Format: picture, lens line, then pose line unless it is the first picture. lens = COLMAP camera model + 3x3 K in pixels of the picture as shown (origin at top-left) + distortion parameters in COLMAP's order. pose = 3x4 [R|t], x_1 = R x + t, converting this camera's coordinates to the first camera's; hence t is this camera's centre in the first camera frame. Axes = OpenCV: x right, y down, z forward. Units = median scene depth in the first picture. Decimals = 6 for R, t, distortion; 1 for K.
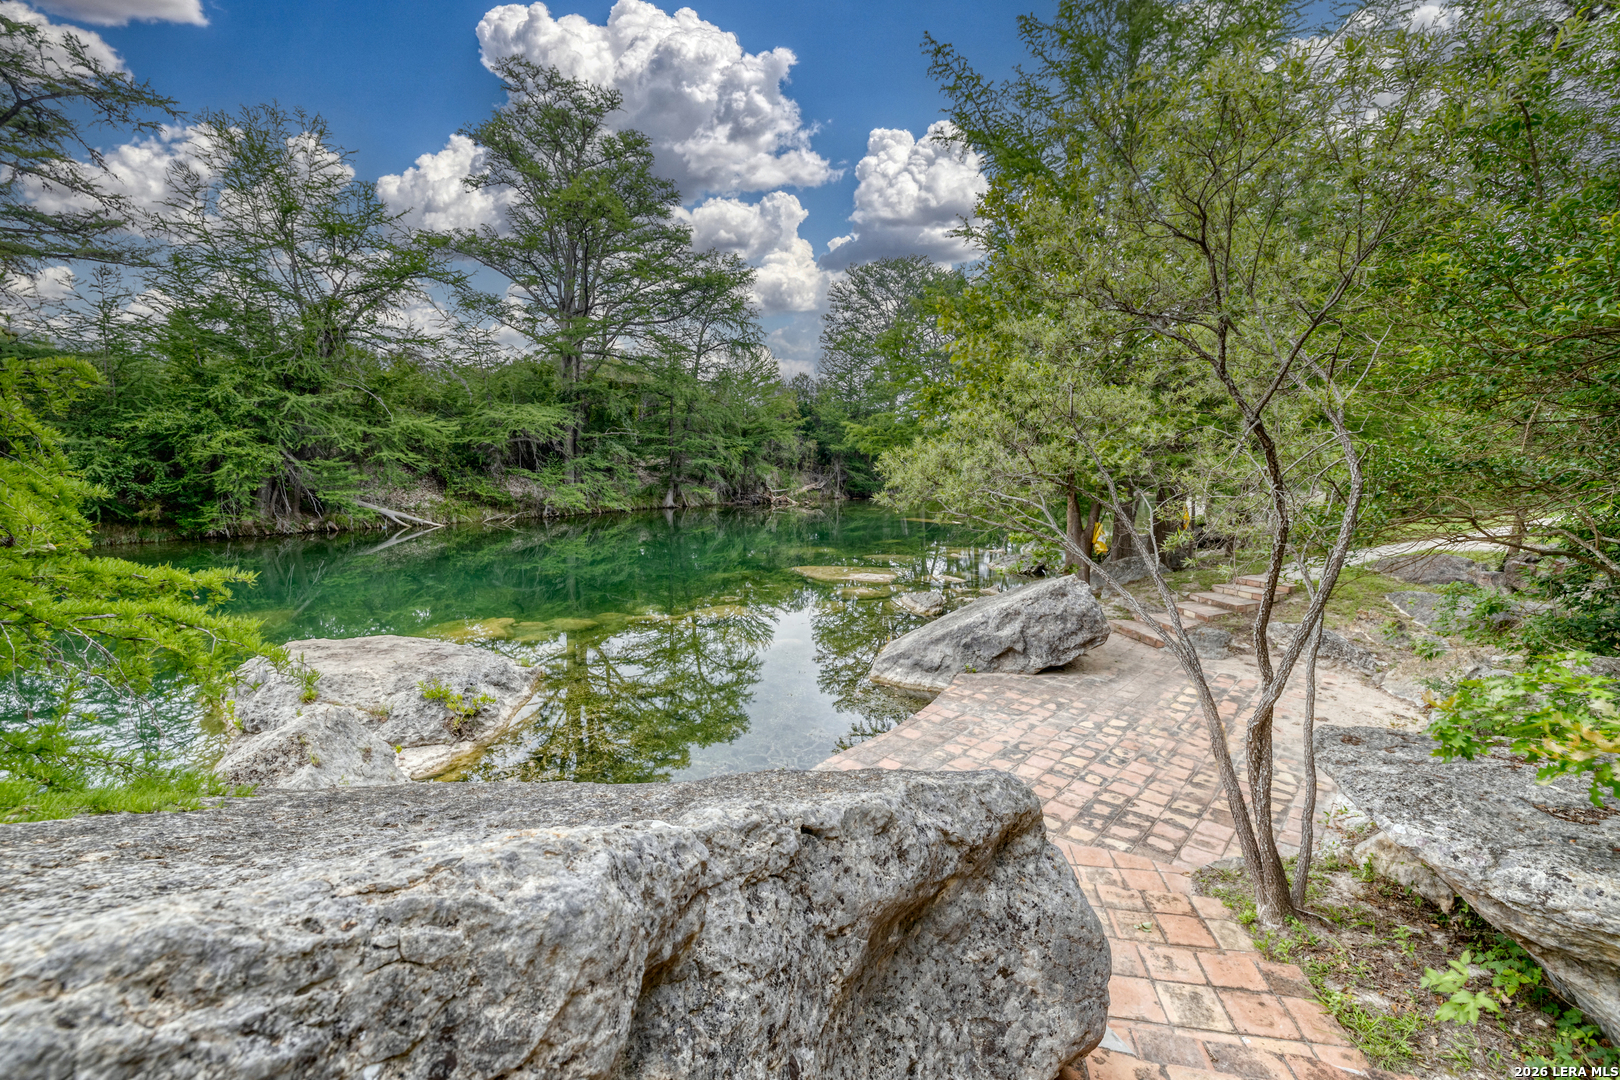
lens RADIAL K [[677.6, 0, 806.8], [0, 677.6, 545.9], [0, 0, 1]] dist [-0.000753, -0.000111]
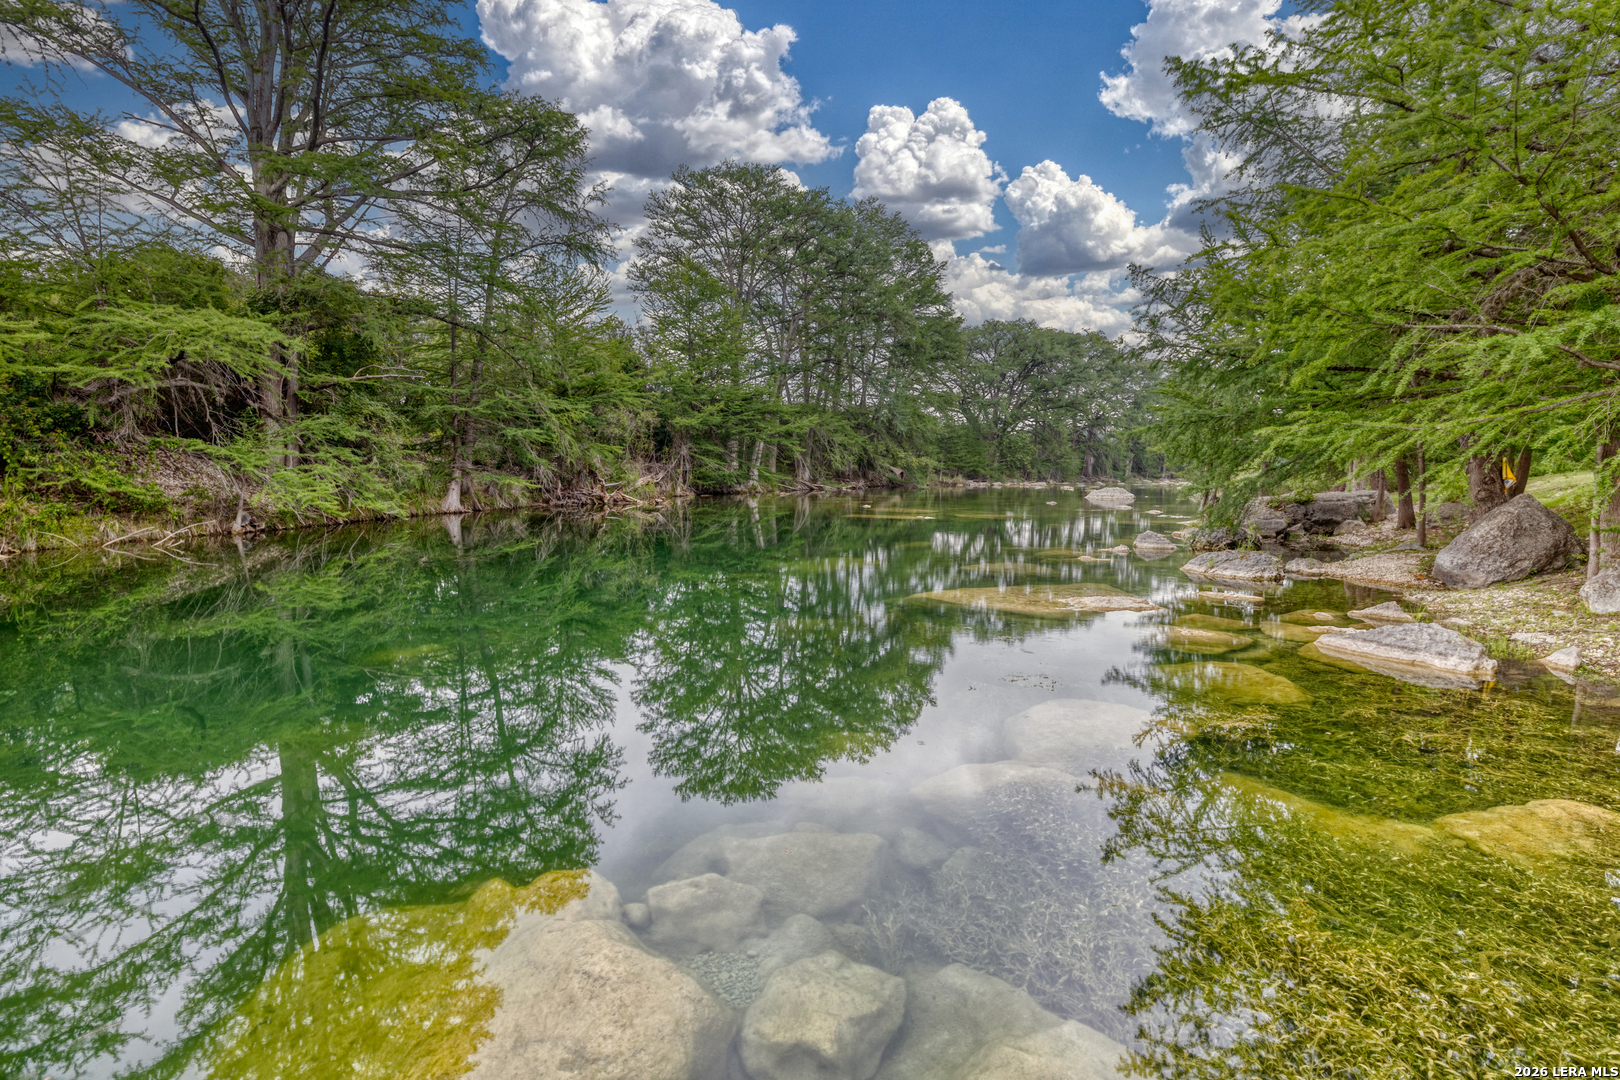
lens RADIAL K [[807.0, 0, 809.1], [0, 807.0, 534.9], [0, 0, 1]] dist [-0.005557, -0.001205]
pose [[0.938226, -0.047281, 0.342777, -0.152616], [0.060349, 0.997797, -0.027551, 0.001355], [-0.340719, 0.046535, 0.939013, 0.226590]]
